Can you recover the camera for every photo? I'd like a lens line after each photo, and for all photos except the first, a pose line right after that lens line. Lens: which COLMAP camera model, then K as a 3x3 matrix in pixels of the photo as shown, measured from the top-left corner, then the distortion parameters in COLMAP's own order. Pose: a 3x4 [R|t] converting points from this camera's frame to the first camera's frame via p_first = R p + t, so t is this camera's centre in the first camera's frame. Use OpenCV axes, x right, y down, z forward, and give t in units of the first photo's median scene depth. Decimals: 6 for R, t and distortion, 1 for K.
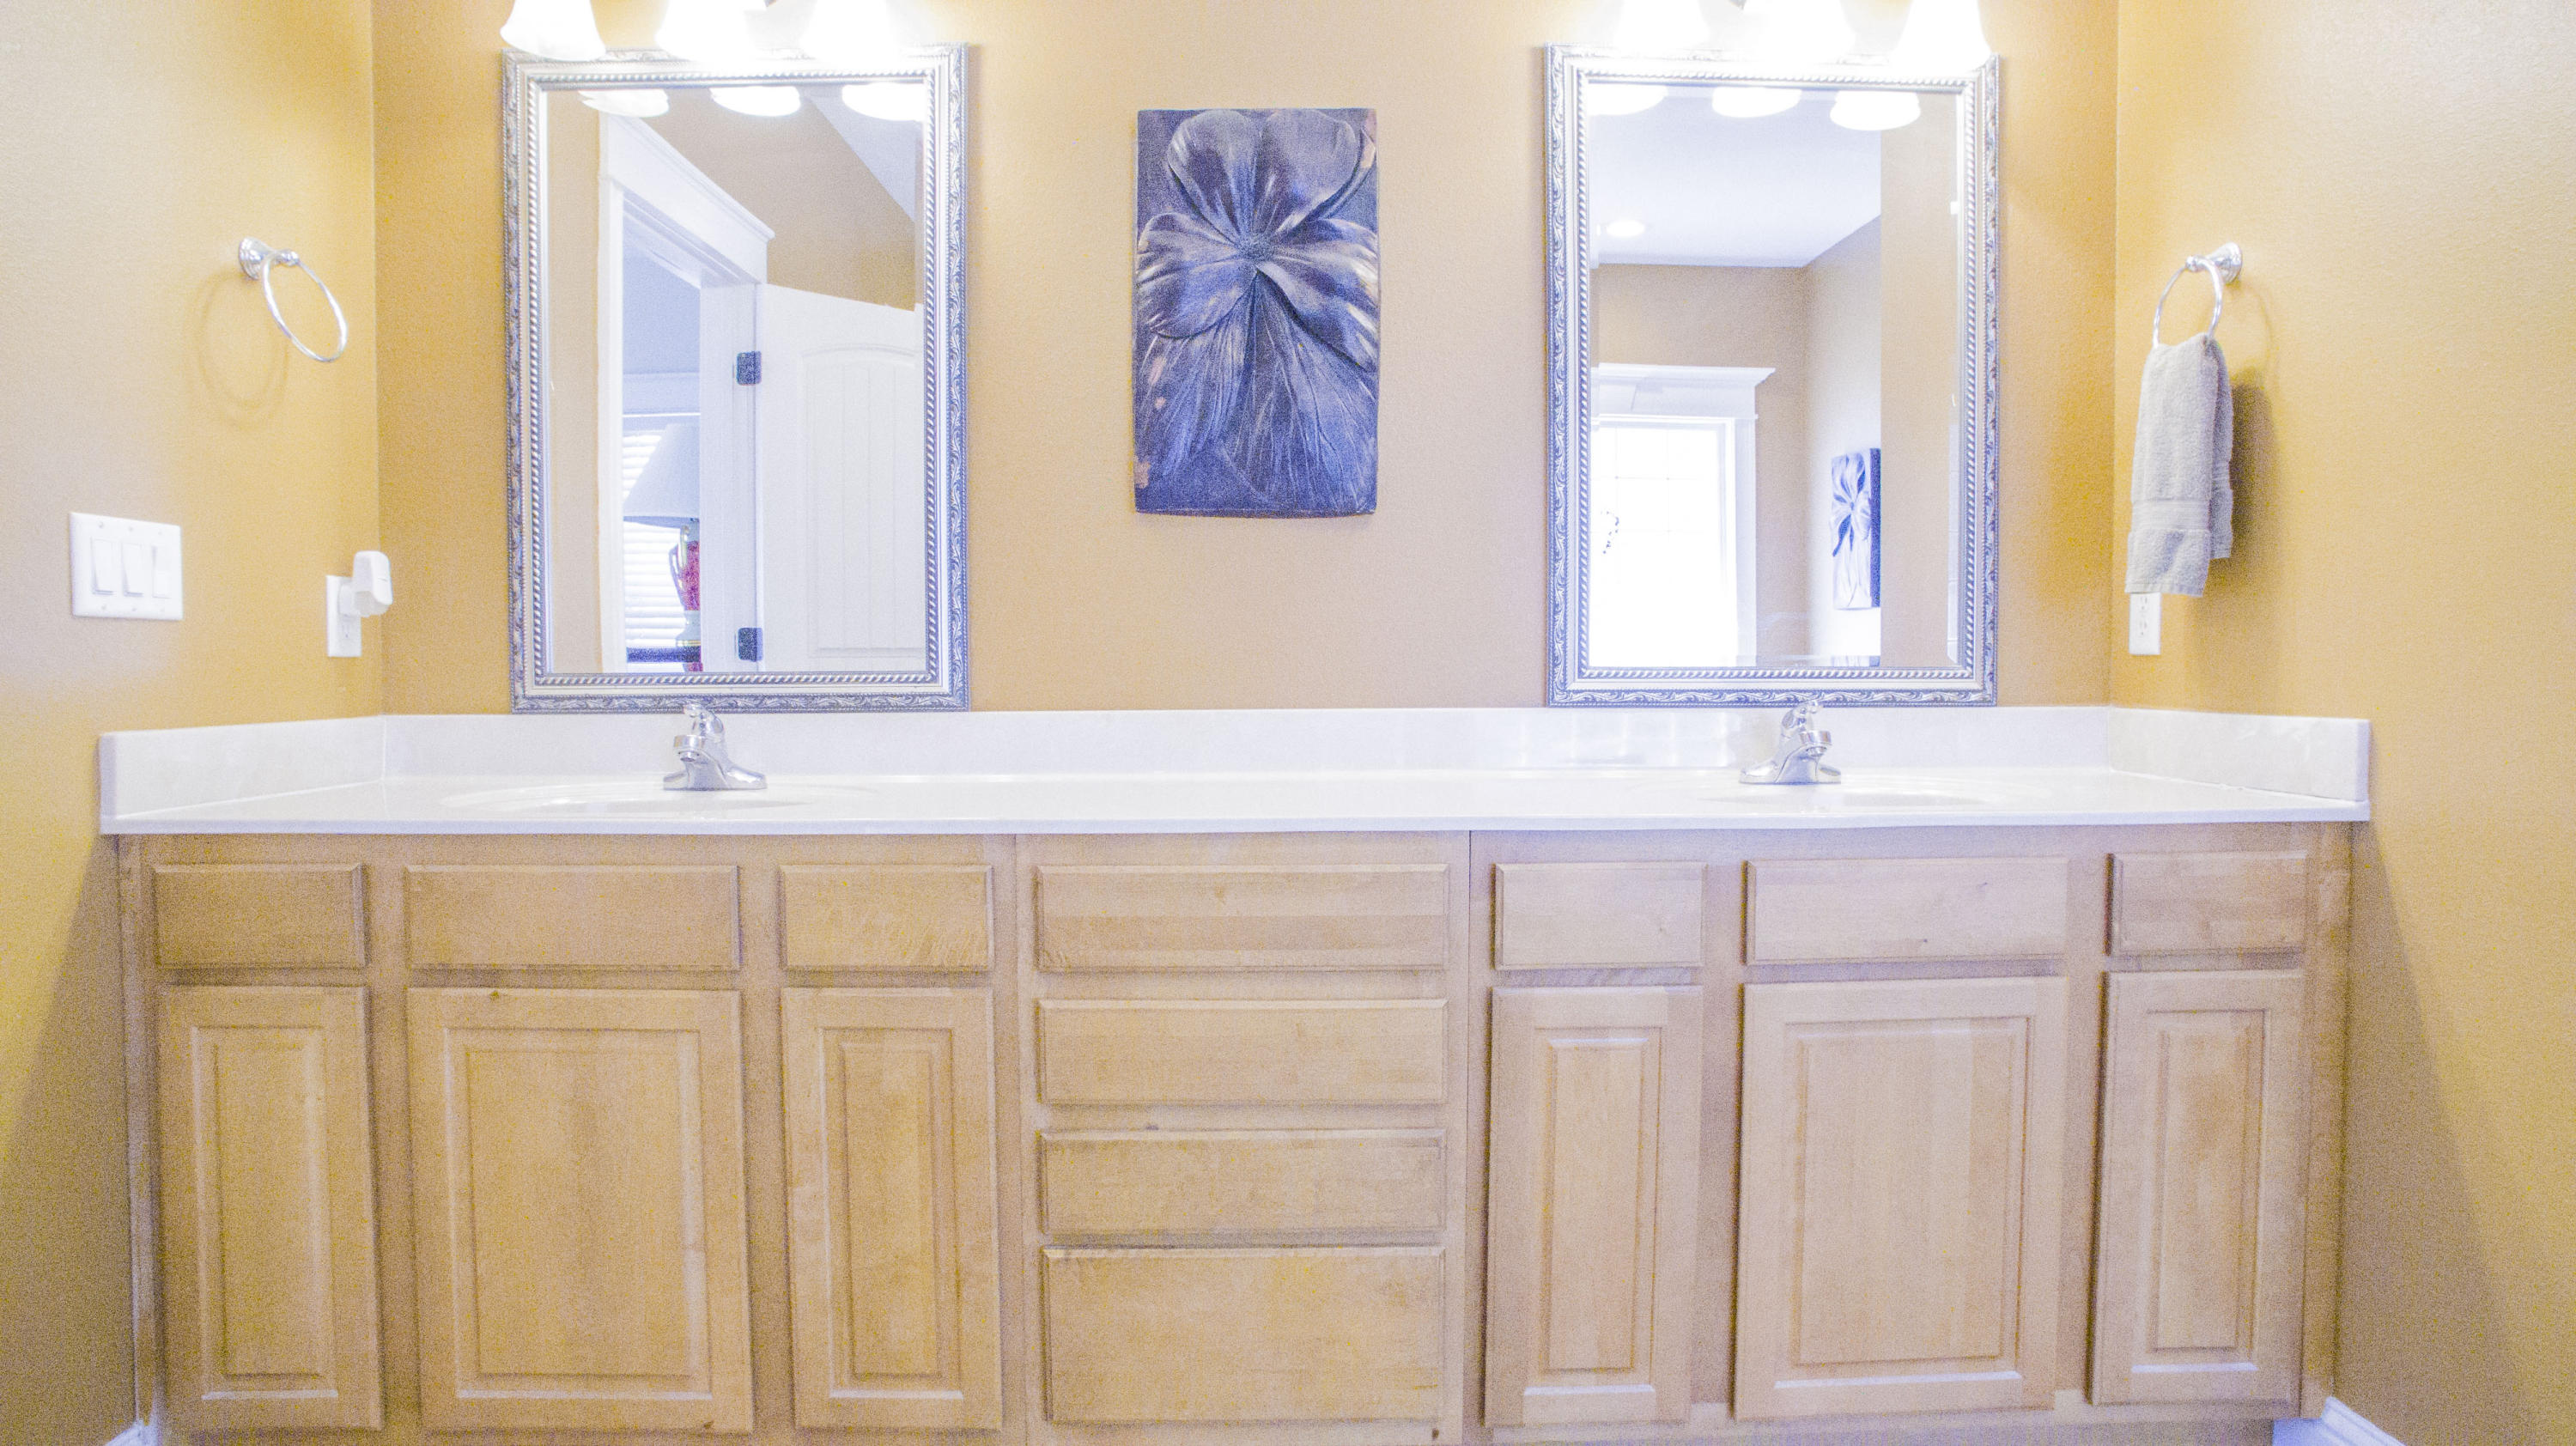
lens RADIAL K [[1506.1, 0, 1290.3], [0, 1506.1, 717.7], [0, 0, 1]] dist [-0.124812, 0.095318]
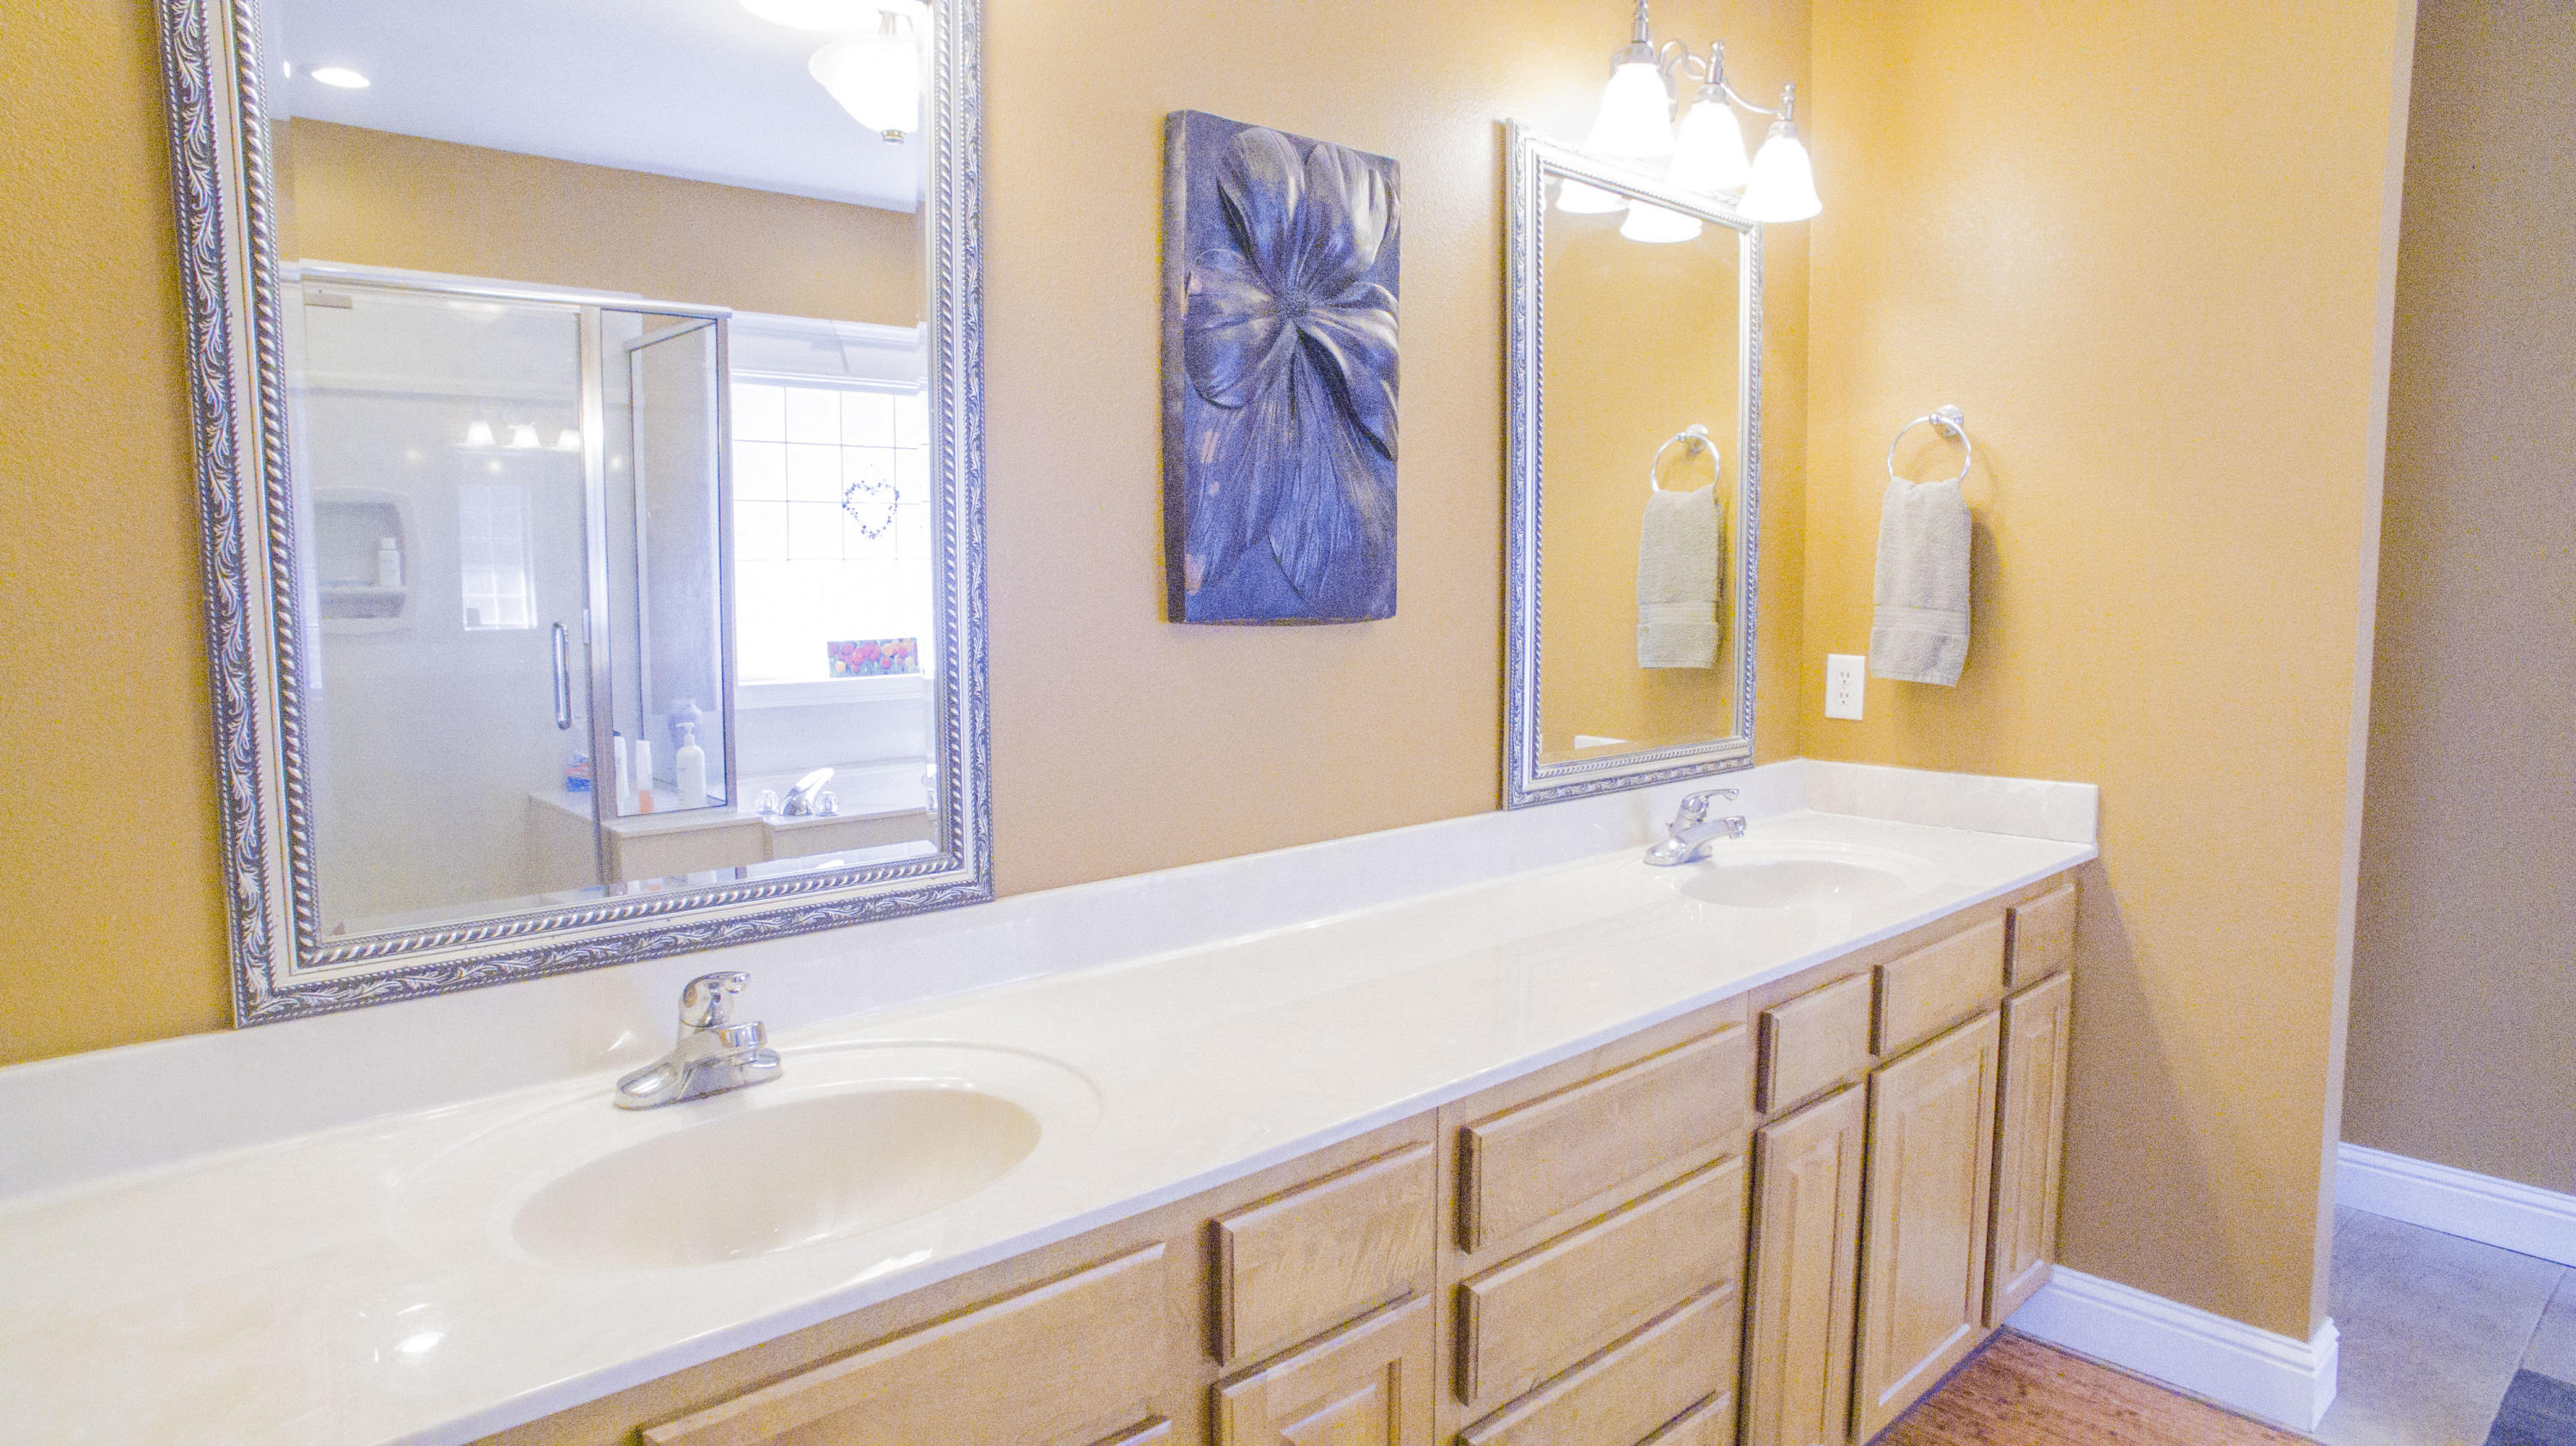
lens RADIAL K [[1506.1, 0, 1290.3], [0, 1506.1, 717.7], [0, 0, 1]] dist [-0.124812, 0.095318]
pose [[0.747131, -0.063863, 0.661601, -0.587864], [0.029438, 0.997576, 0.063050, -0.135616], [-0.664024, -0.027630, 0.747200, 0.367757]]
